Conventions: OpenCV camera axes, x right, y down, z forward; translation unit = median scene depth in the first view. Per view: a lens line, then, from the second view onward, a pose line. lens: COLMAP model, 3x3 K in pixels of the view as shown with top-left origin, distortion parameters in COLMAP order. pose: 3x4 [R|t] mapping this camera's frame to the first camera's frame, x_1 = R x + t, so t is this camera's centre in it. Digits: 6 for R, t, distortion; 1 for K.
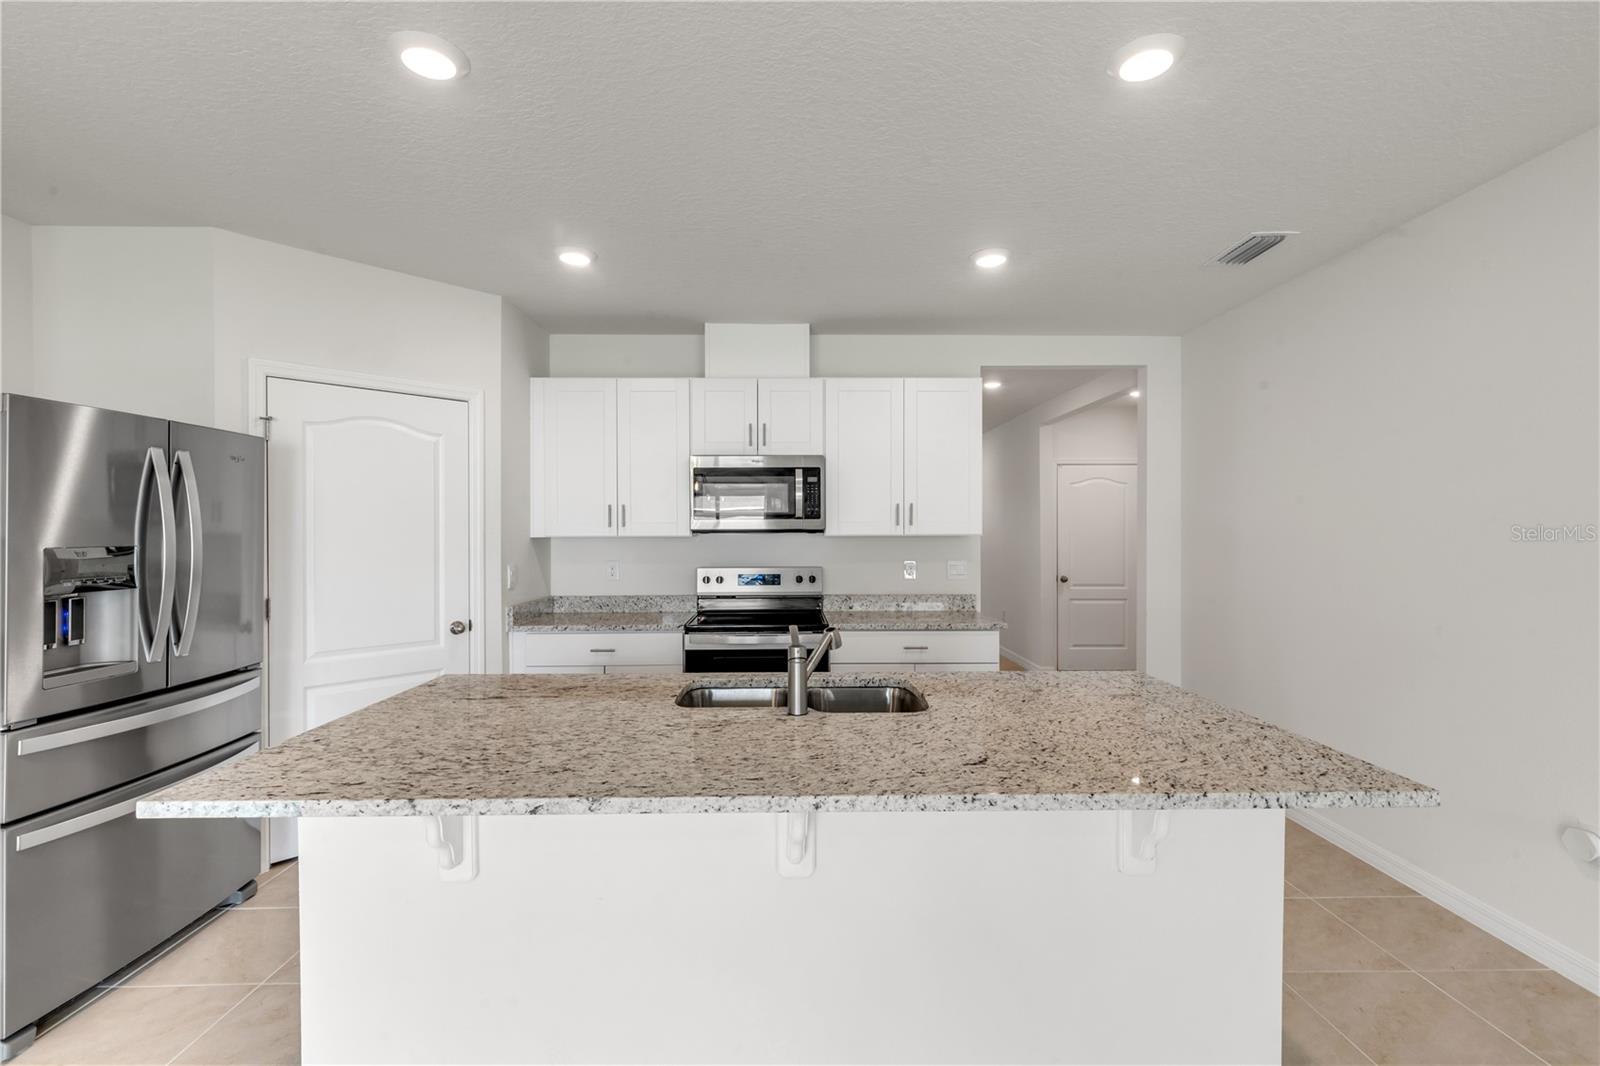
lens RADIAL K [[711.4, 0, 798.1], [0, 711.4, 533.8], [0, 0, 1]] dist [0.003194, -0.000229]
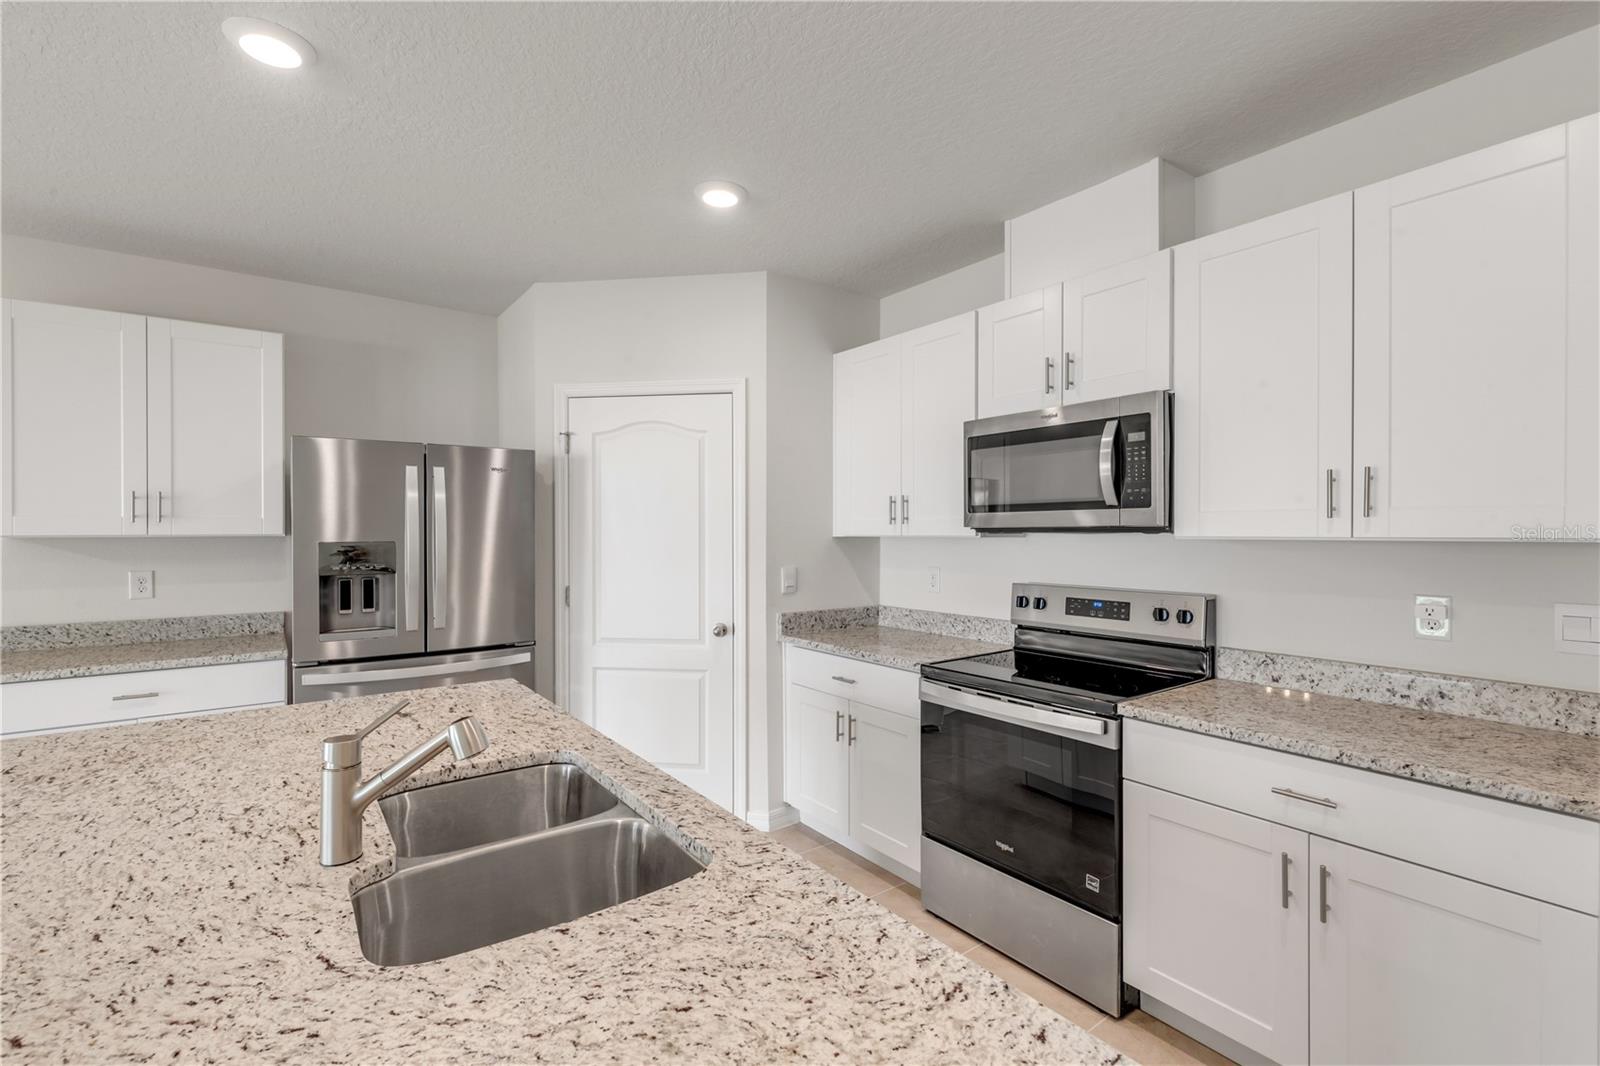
lens RADIAL K [[715.2, 0, 799.0], [0, 715.2, 530.8], [0, 0, 1]] dist [0.002583, 0.000606]
pose [[0.583087, 0.002319, -0.812406, 0.324189], [-0.002064, 0.999997, 0.001373, -0.003303], [0.812407, 0.000876, 0.583090, 0.466522]]
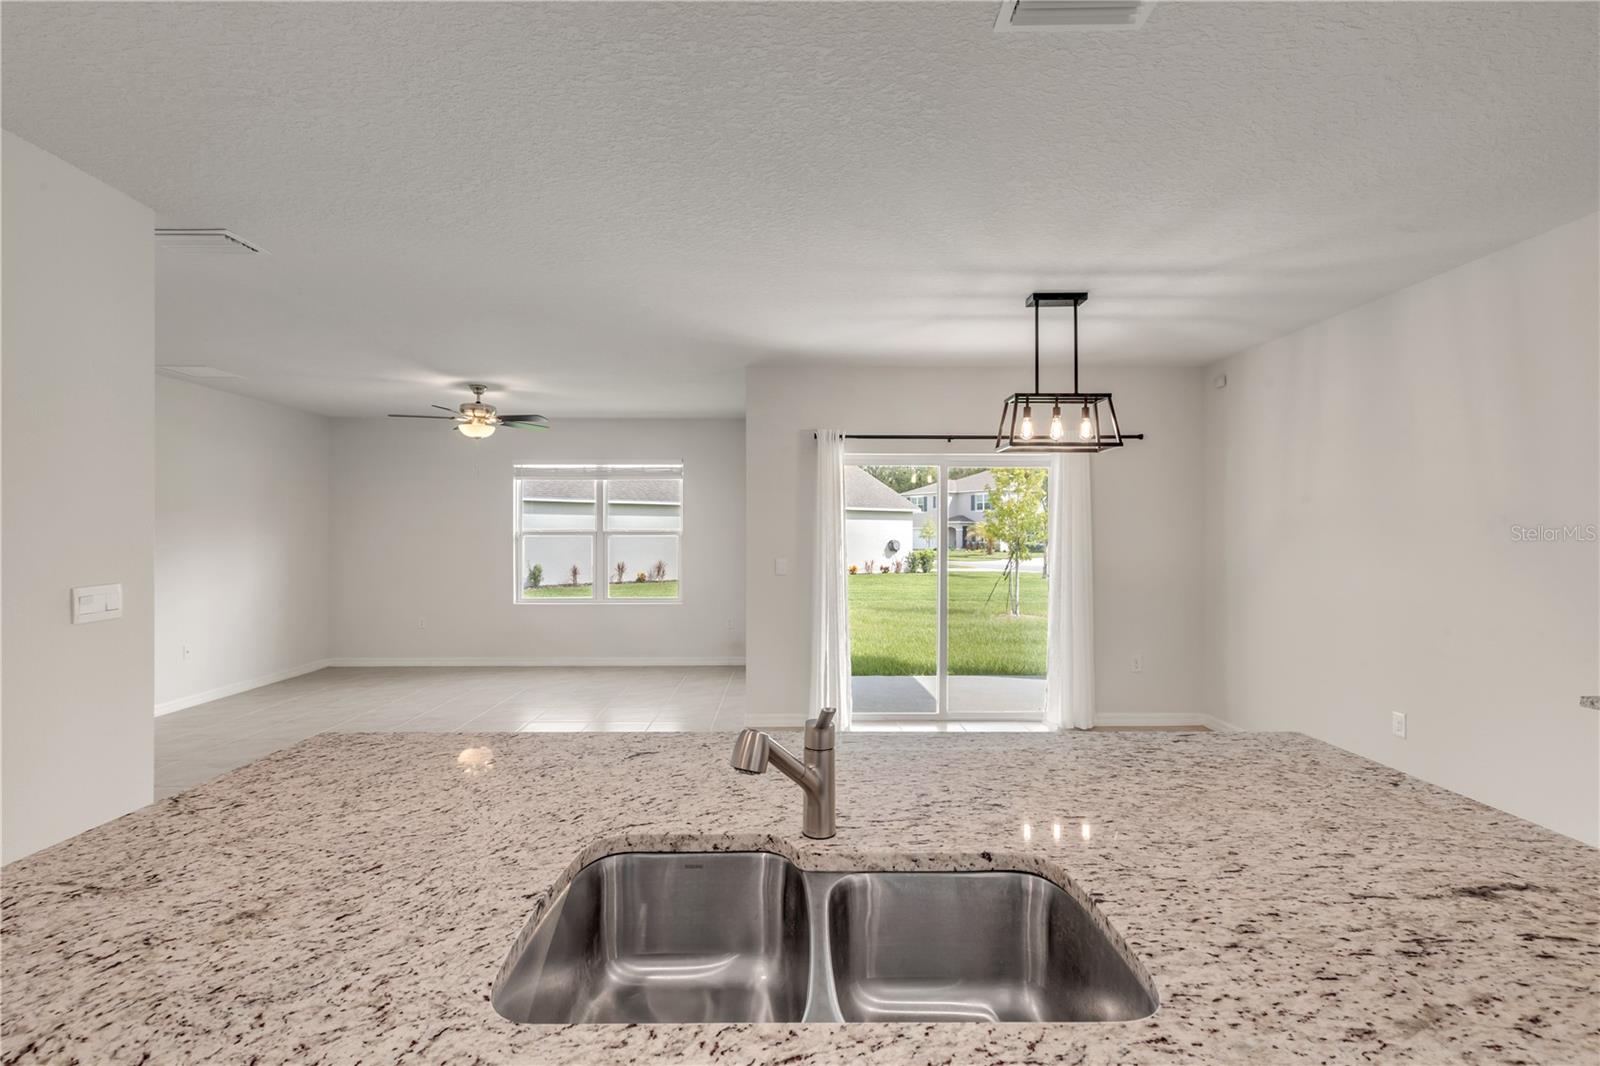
lens RADIAL K [[724.2, 0, 800.0], [0, 724.2, 533.0], [0, 0, 1]] dist [0.003167, -0.000655]
pose [[-0.999999, 0.000701, 0.001254, 0.007088], [0.000704, 0.999997, 0.002538, -0.002330], [-0.001253, 0.002539, -0.999996, 0.784359]]
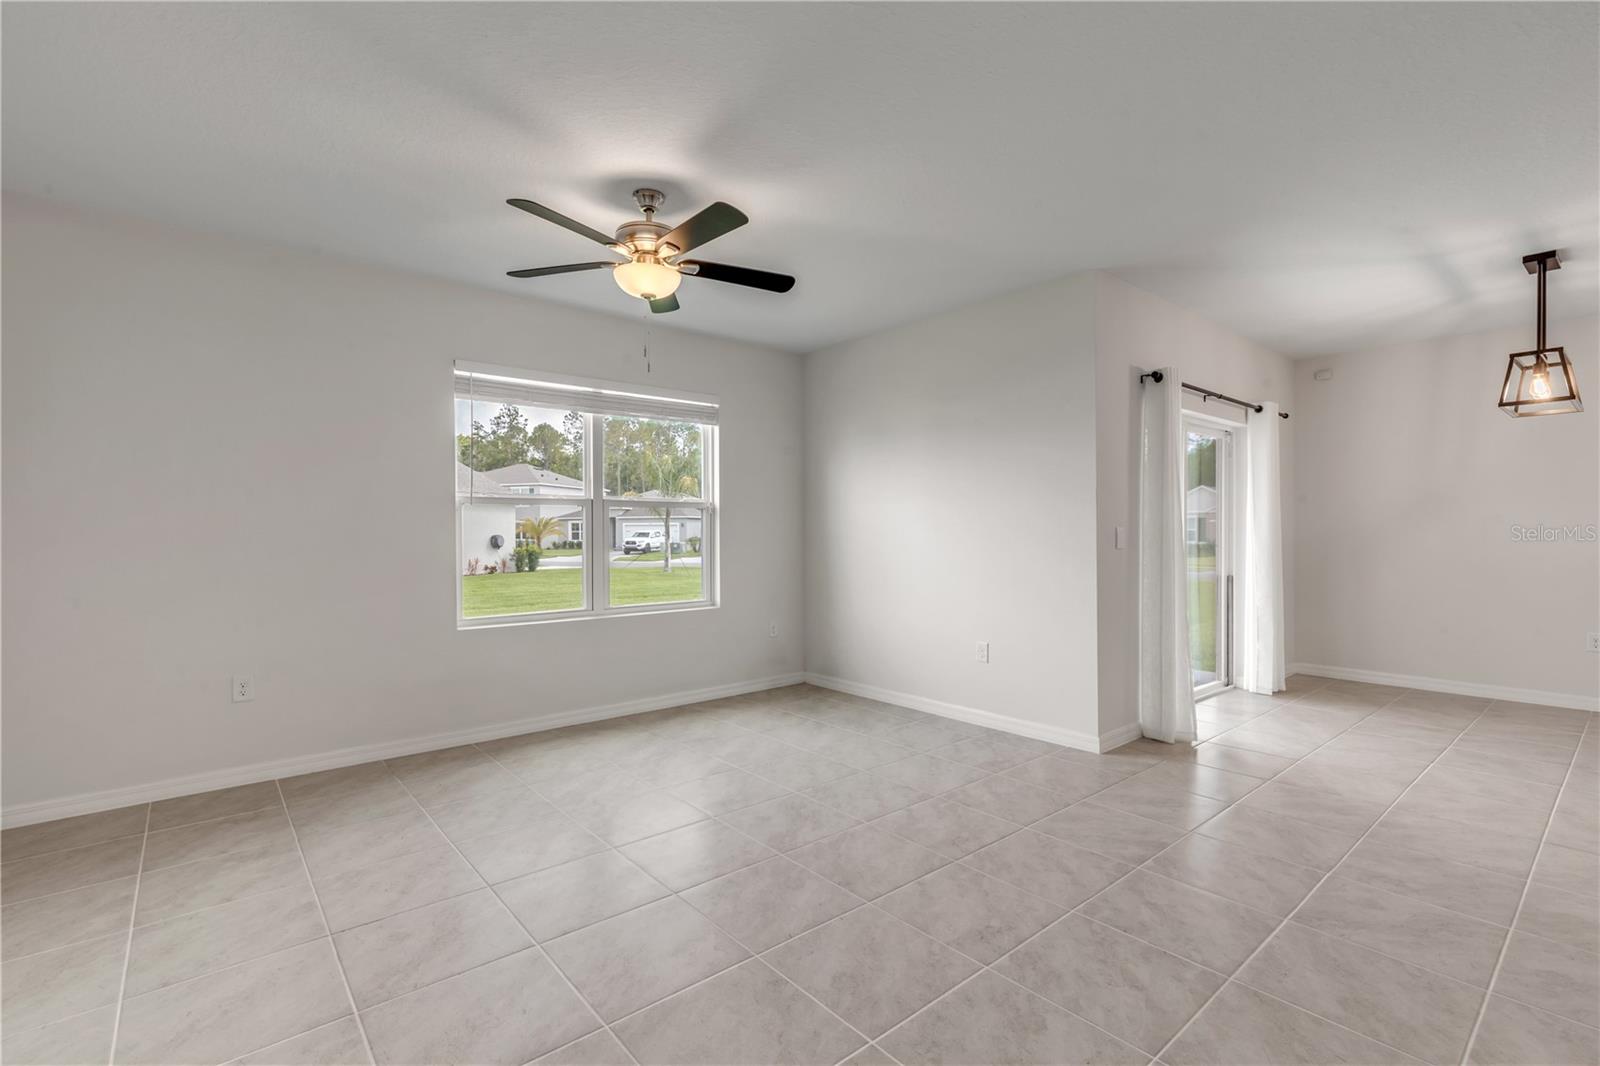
lens RADIAL K [[720.6, 0, 800.4], [0, 720.6, 529.0], [0, 0, 1]] dist [0.005817, -0.000300]
pose [[-0.769792, 0.001579, -0.638293, 1.040870], [0.002695, 0.999996, -0.000776, 0.050150], [0.638290, -0.002318, -0.769793, -0.036103]]
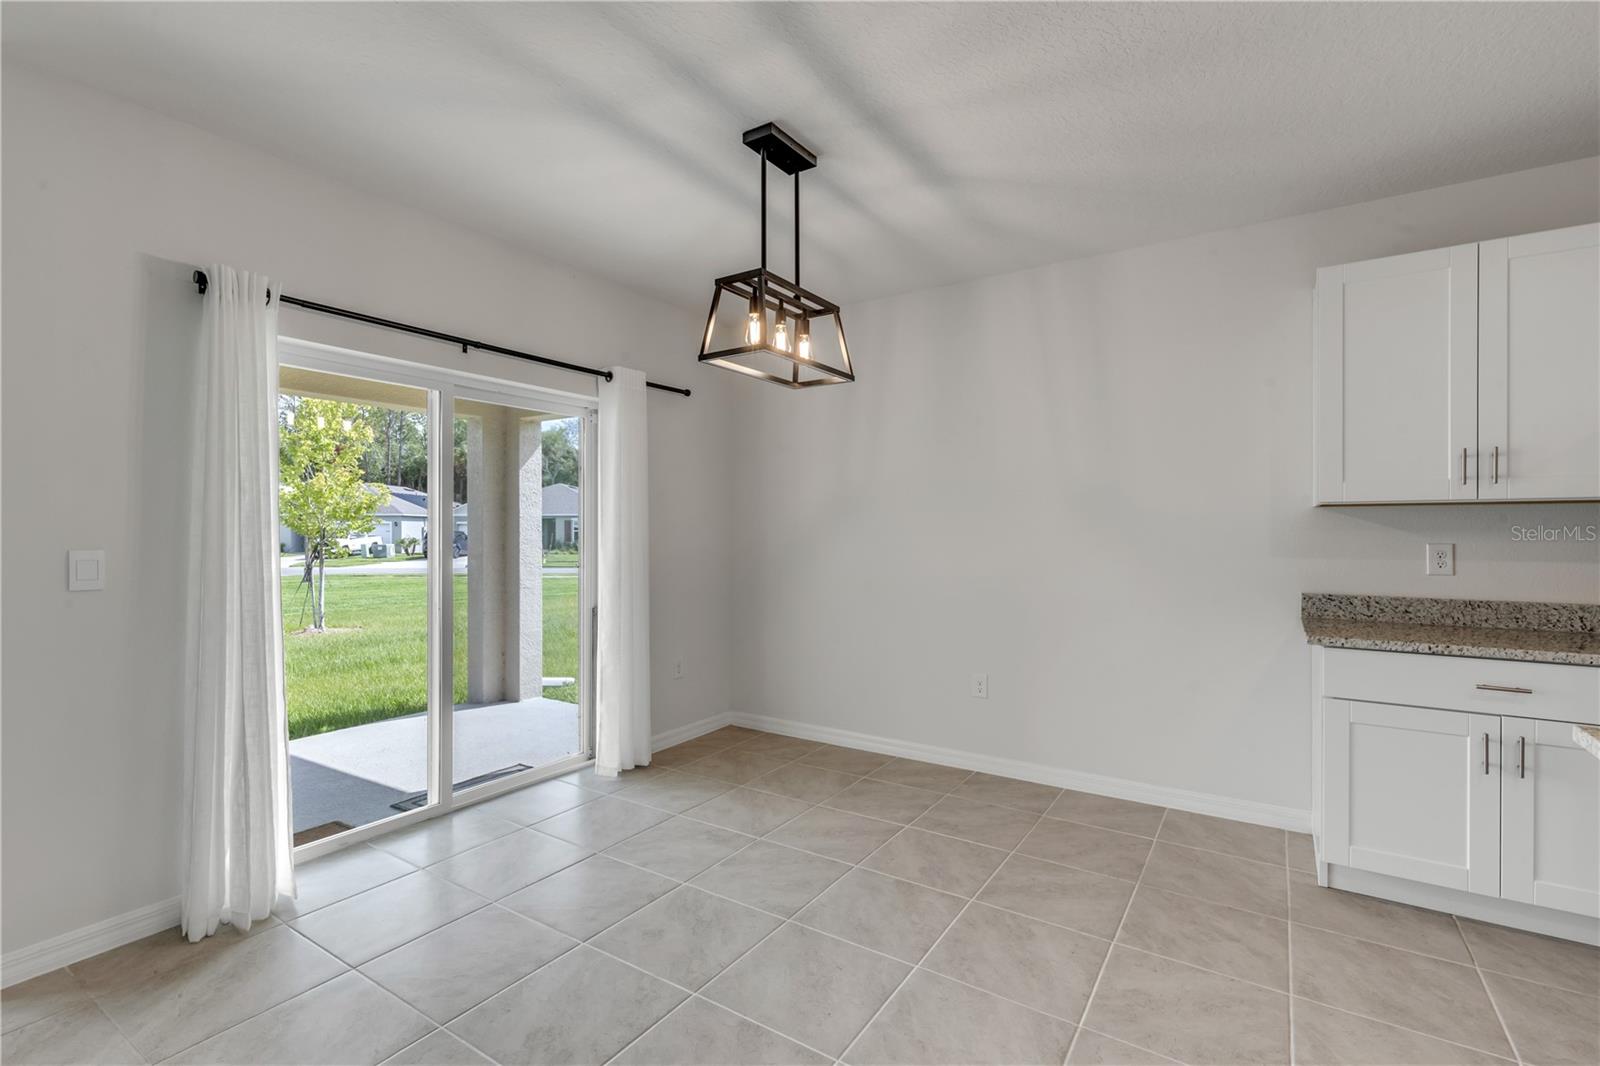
lens RADIAL K [[725.5, 0, 798.6], [0, 725.5, 534.7], [0, 0, 1]] dist [0.007285, -0.000158]
pose [[-0.562698, 0.005875, -0.826641, 0.195156], [-0.000948, 0.999970, 0.007752, 0.030510], [0.826662, 0.005145, -0.562676, 0.217907]]
